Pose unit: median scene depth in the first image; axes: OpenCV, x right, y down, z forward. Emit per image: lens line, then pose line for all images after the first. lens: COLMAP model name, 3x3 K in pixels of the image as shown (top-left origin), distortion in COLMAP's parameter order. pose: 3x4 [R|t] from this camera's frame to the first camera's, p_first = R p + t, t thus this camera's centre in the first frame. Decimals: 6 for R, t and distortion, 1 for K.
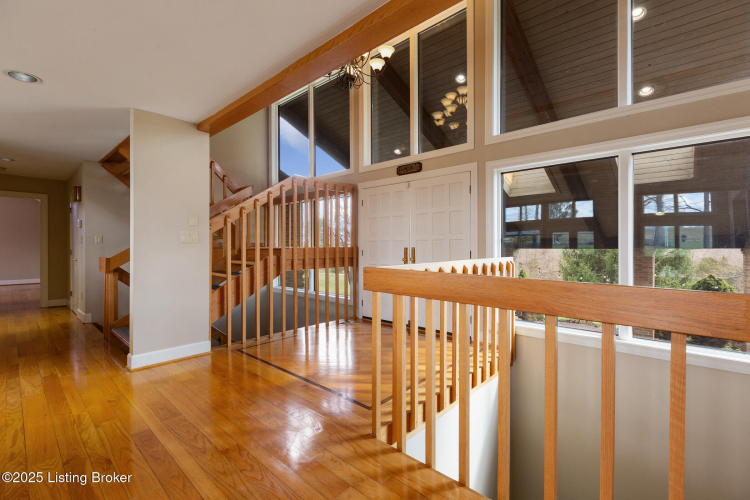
lens RADIAL K [[335.0, 0, 375.7], [0, 335.0, 248.1], [0, 0, 1]] dist [-0.002724, -0.000613]
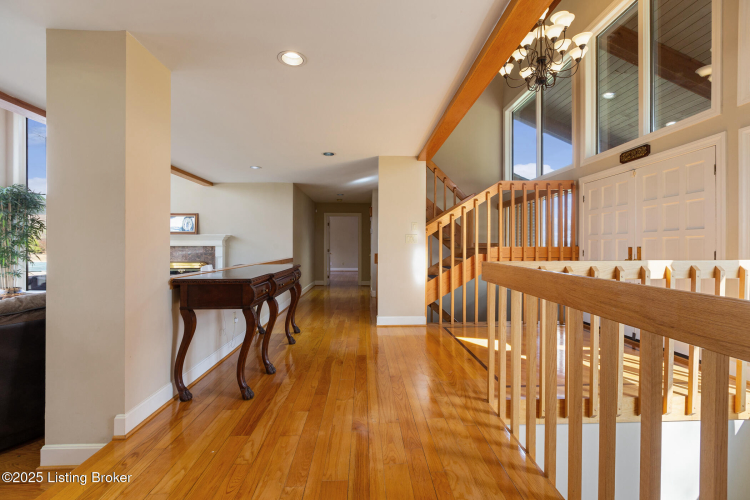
lens RADIAL K [[335.0, 0, 374.2], [0, 335.0, 248.1], [0, 0, 1]] dist [-0.002724, -0.000613]
pose [[0.699129, 0.003208, -0.714988, 0.248572], [-0.003816, 0.999992, 0.000755, 0.002445], [0.714985, 0.002201, 0.699136, -0.063436]]
